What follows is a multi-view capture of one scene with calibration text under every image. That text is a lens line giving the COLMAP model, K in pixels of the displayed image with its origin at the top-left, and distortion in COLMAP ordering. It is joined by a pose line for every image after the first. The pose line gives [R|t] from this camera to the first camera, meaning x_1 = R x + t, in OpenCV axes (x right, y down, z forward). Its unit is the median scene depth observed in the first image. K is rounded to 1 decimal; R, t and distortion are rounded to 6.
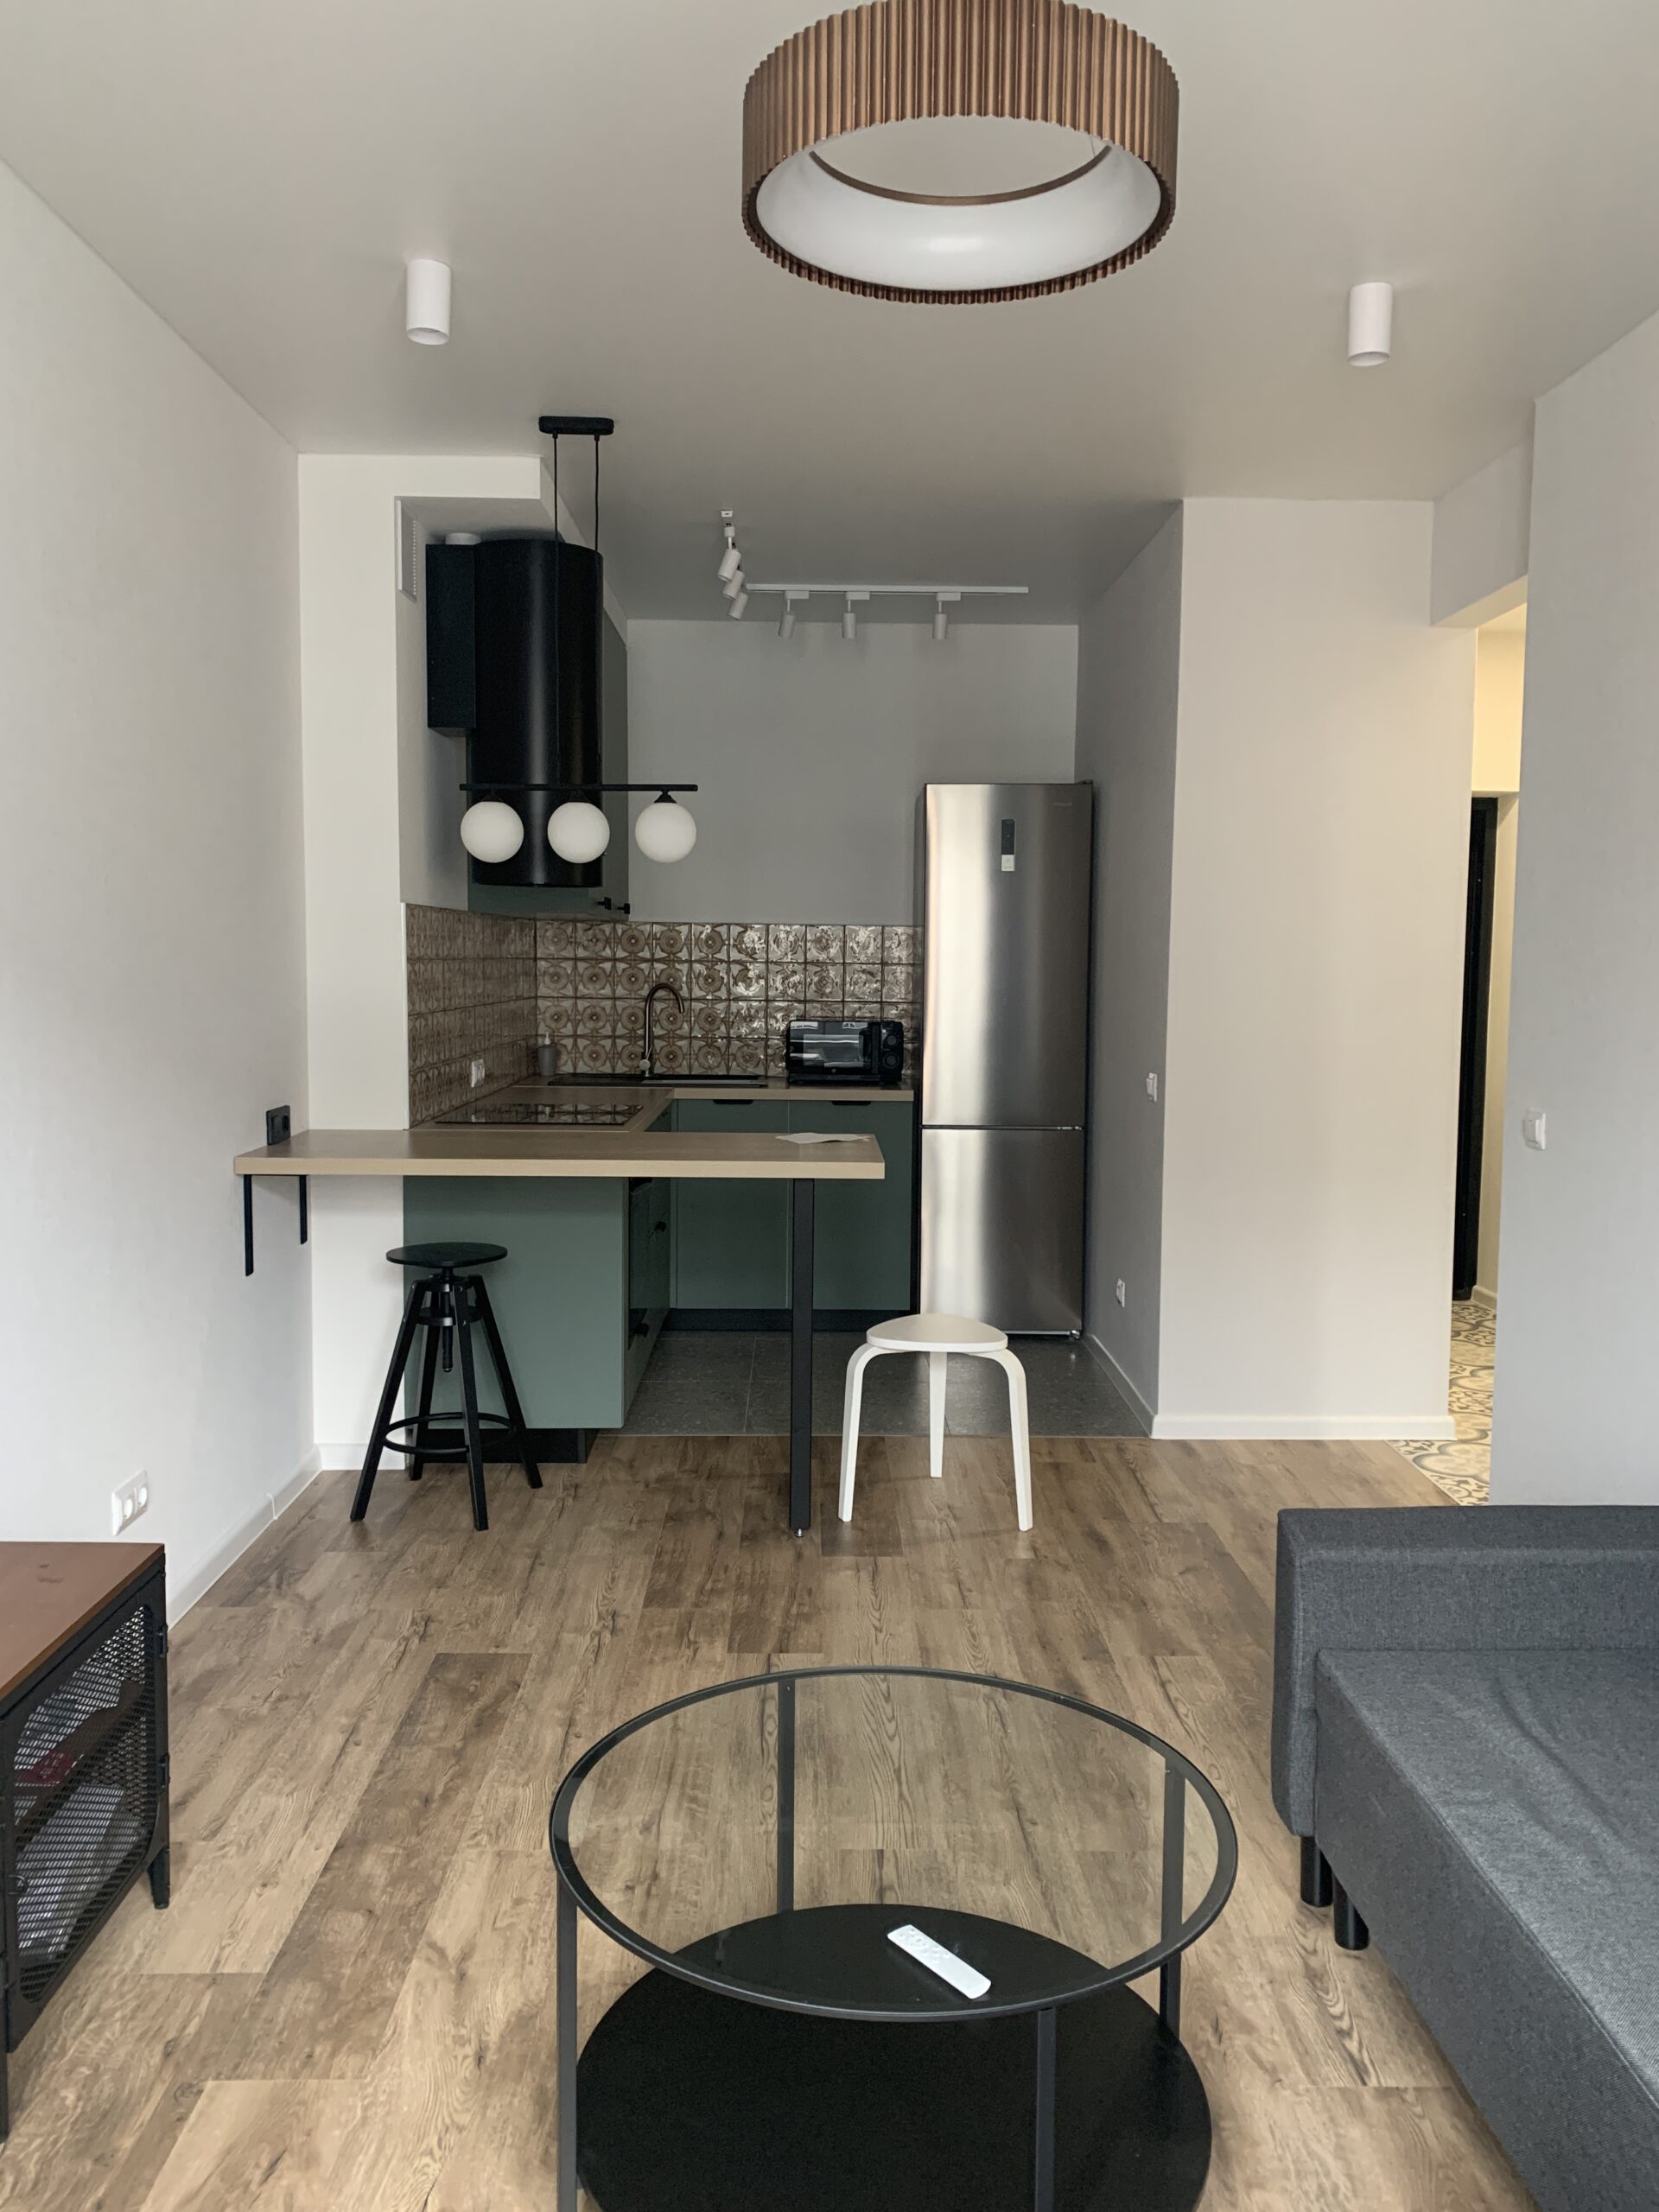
lens RADIAL K [[1692.6, 0, 829.4], [0, 1692.6, 1105.2], [0, 0, 1]] dist [-0.000927, -0.000597]
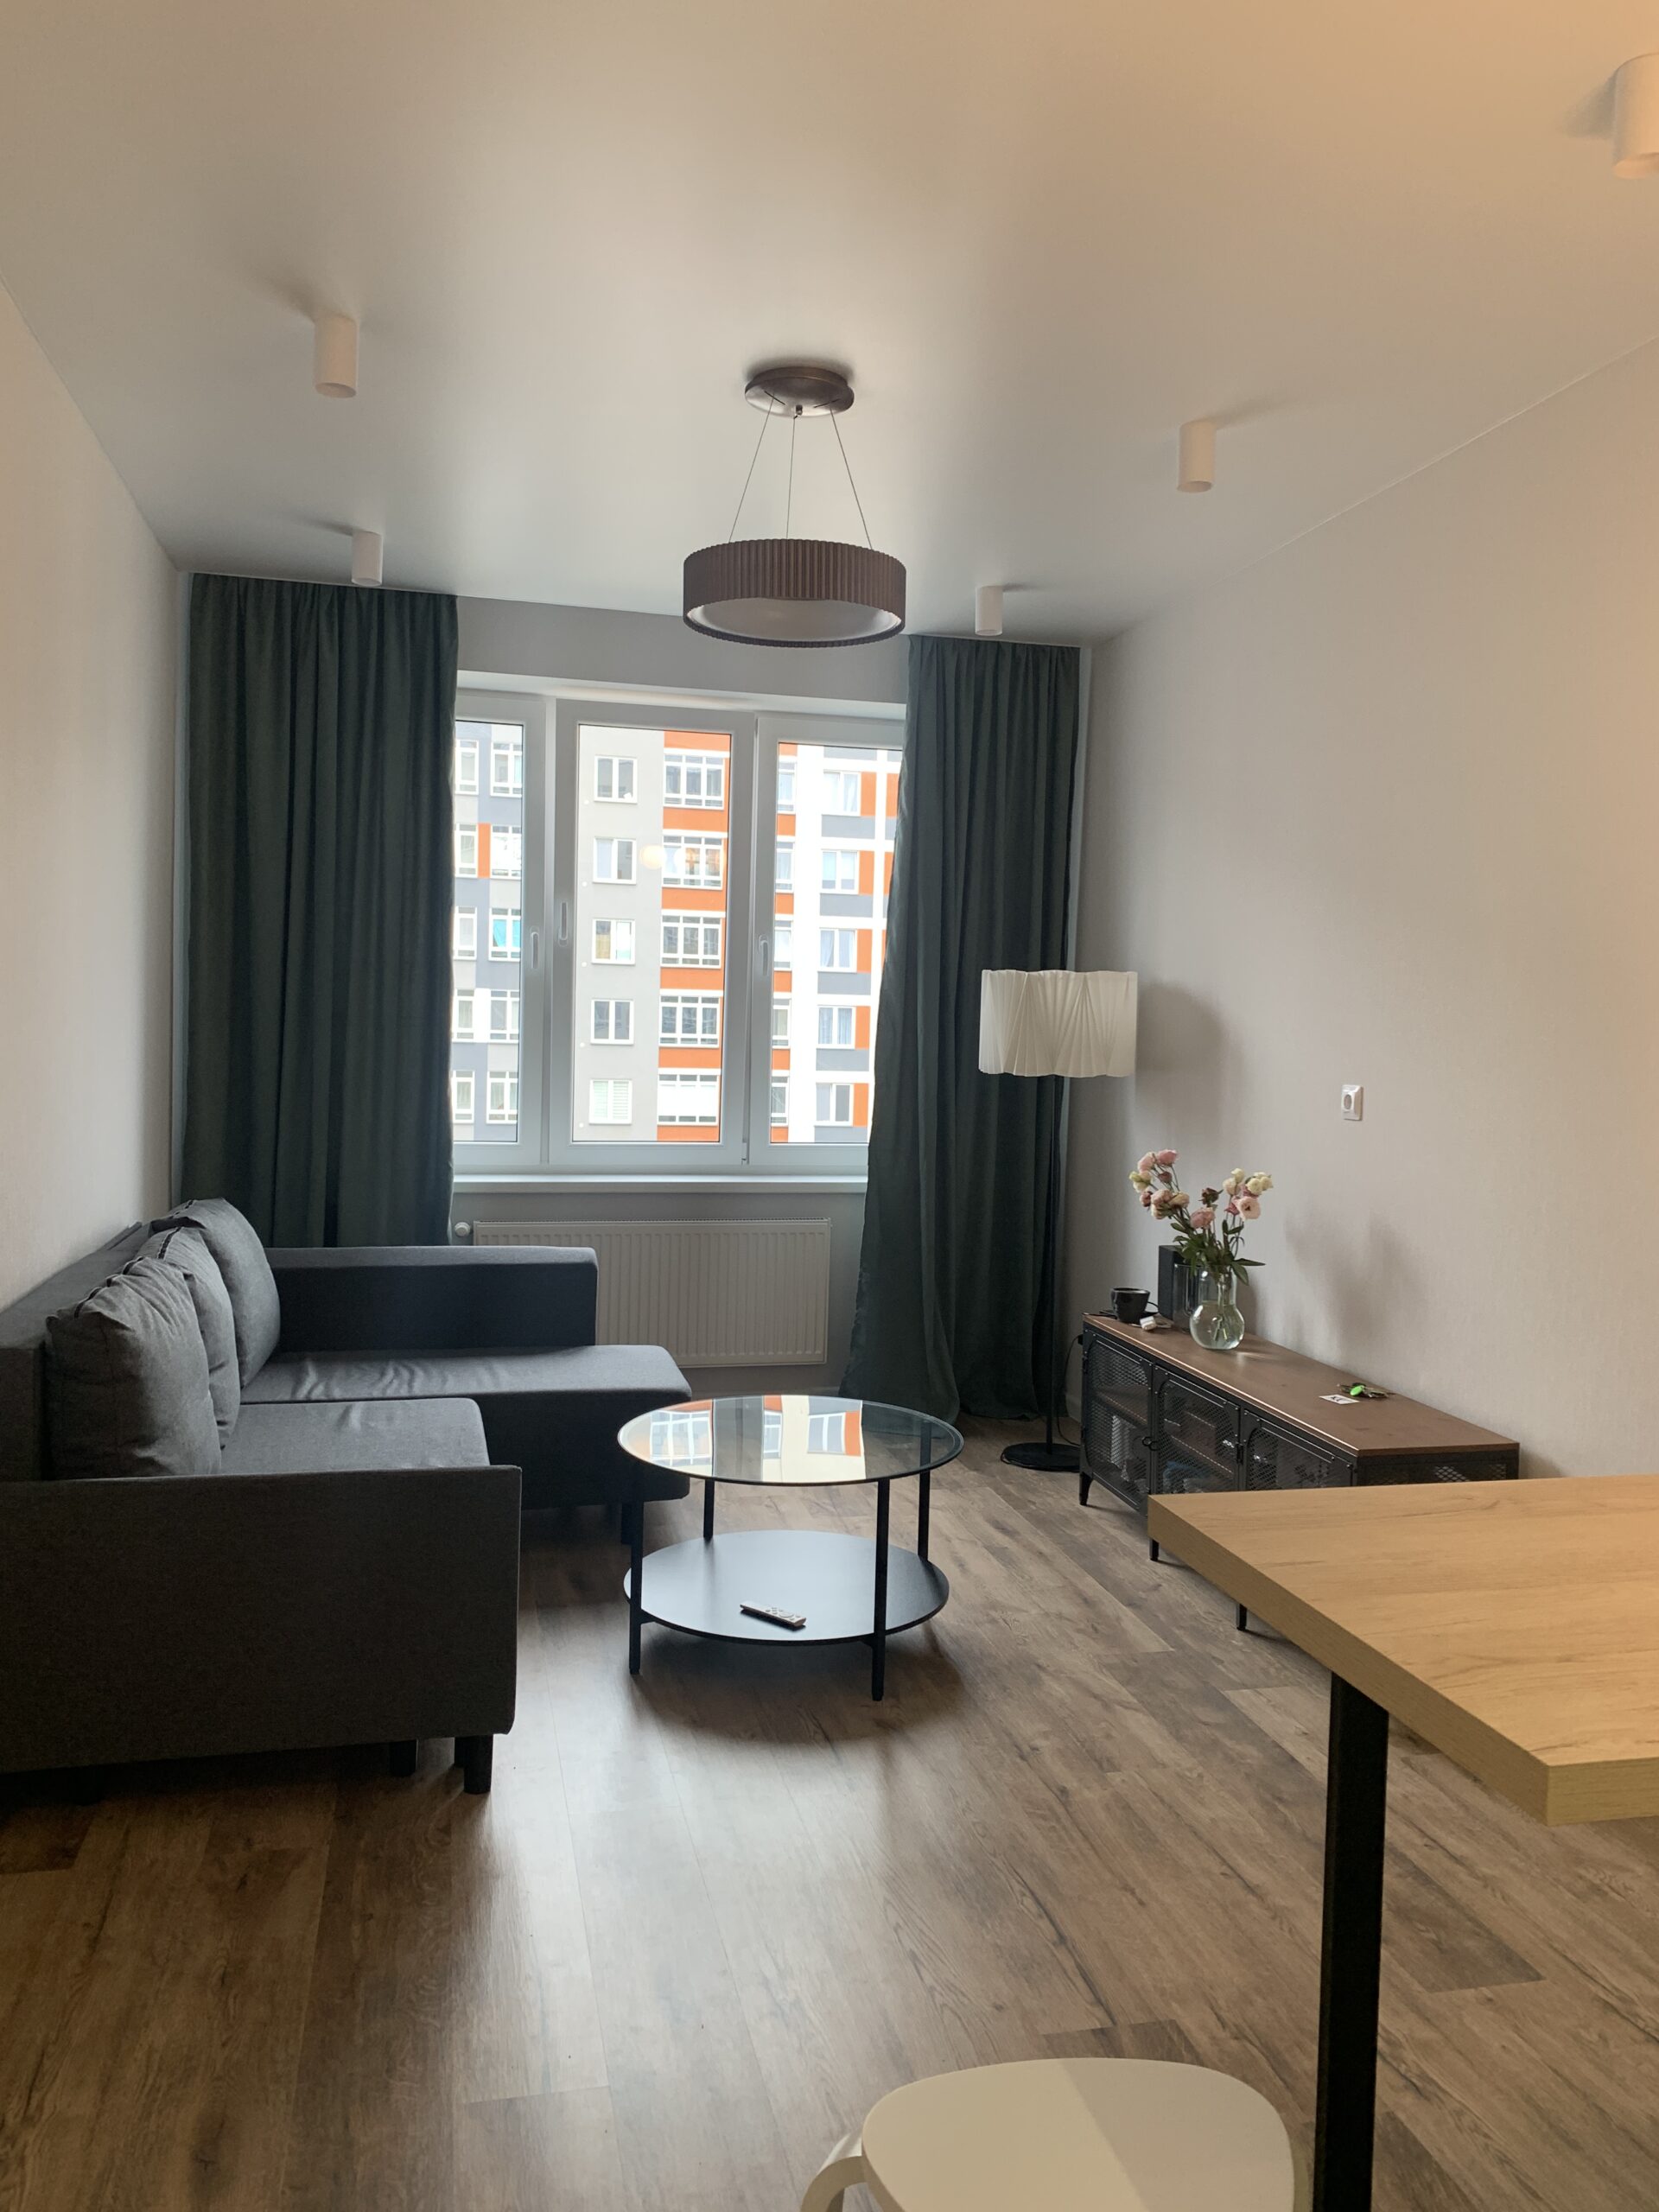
lens RADIAL K [[1692.6, 0, 830.9], [0, 1692.6, 1103.6], [0, 0, 1]] dist [-0.000927, -0.000597]
pose [[-0.977523, -0.026014, -0.209216, 0.325492], [-0.054824, 0.989584, 0.133109, -0.180516], [0.203574, 0.141587, -0.968768, 2.257441]]
